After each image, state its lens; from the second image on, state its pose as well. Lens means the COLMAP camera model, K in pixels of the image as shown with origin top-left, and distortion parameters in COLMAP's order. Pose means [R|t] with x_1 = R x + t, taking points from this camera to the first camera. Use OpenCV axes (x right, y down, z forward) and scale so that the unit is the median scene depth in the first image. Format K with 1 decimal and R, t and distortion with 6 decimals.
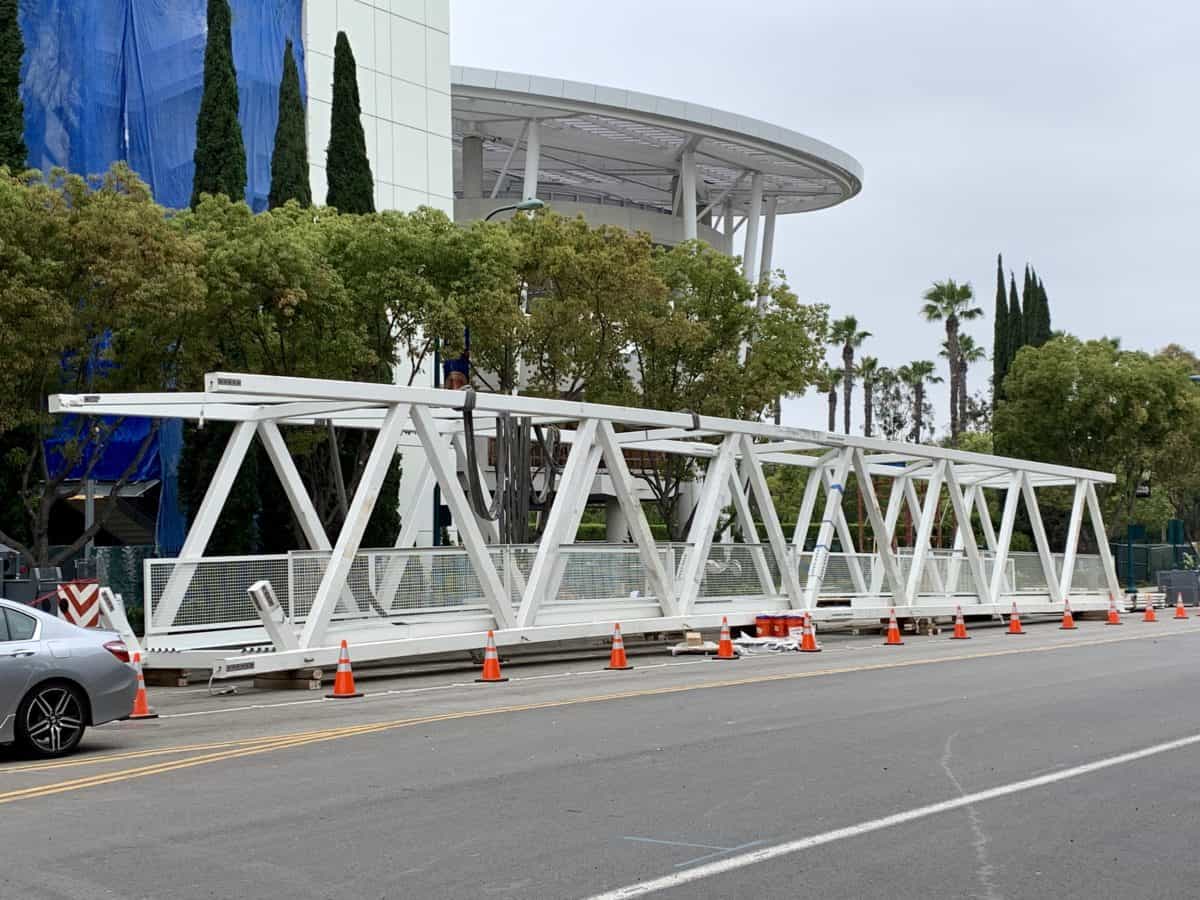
lens RADIAL K [[2105.7, 0, 506.5], [0, 2105.7, 452.5], [0, 0, 1]] dist [0.377918, -1.555431]
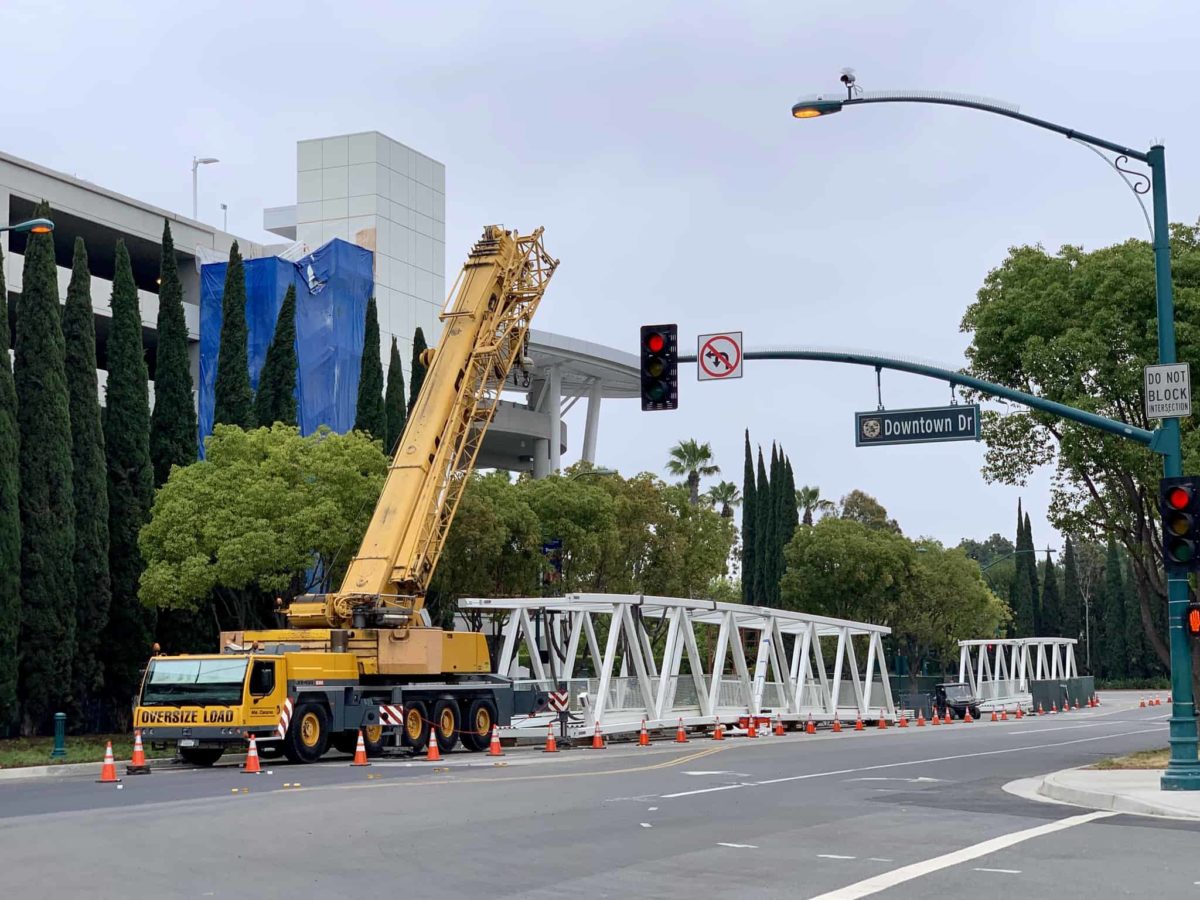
lens RADIAL K [[2109.4, 0, 615.0], [0, 2109.4, 455.5], [0, 0, 1]] dist [-0.057585, 0.485843]
pose [[0.981470, 0.031085, 0.189079, -0.181155], [-0.020238, 0.998051, -0.059028, -0.018830], [-0.190545, 0.054108, 0.980186, -0.393087]]
